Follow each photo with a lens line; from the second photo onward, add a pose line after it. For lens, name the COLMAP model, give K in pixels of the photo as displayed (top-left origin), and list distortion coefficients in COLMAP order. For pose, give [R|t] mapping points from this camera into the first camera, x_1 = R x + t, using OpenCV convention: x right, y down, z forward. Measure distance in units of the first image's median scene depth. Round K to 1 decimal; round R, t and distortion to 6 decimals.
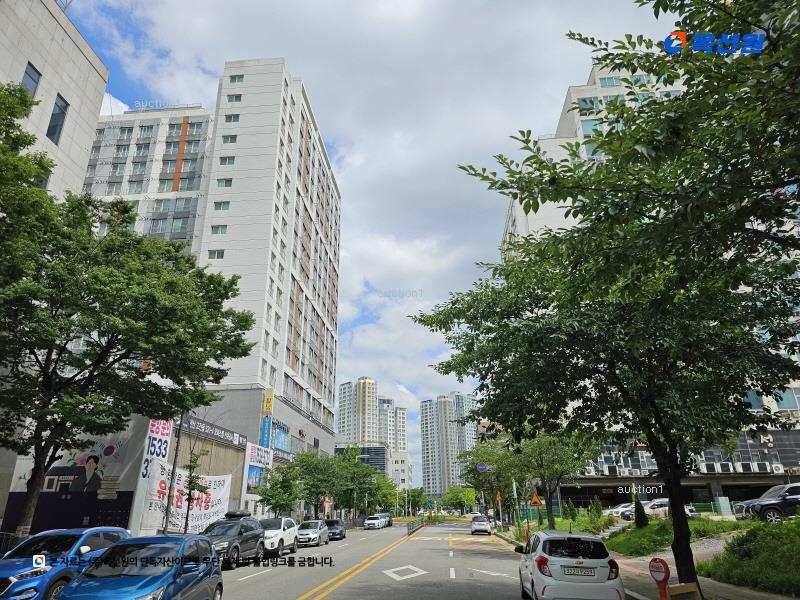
lens RADIAL K [[544.8, 0, 379.2], [0, 544.8, 305.5], [0, 0, 1]] dist [0.066309, -0.051606]
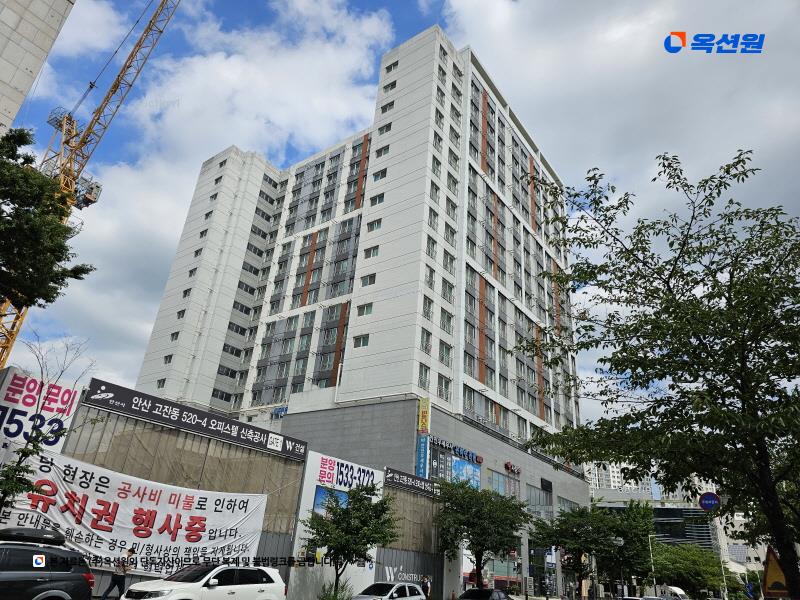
lens RADIAL K [[544.8, 0, 379.2], [0, 544.8, 305.5], [0, 0, 1]] dist [0.066309, -0.051606]
pose [[0.855695, -0.149420, -0.495439, 0.113208], [0.097775, 0.986845, -0.128751, 0.089570], [0.508159, 0.061730, 0.859048, 0.235991]]
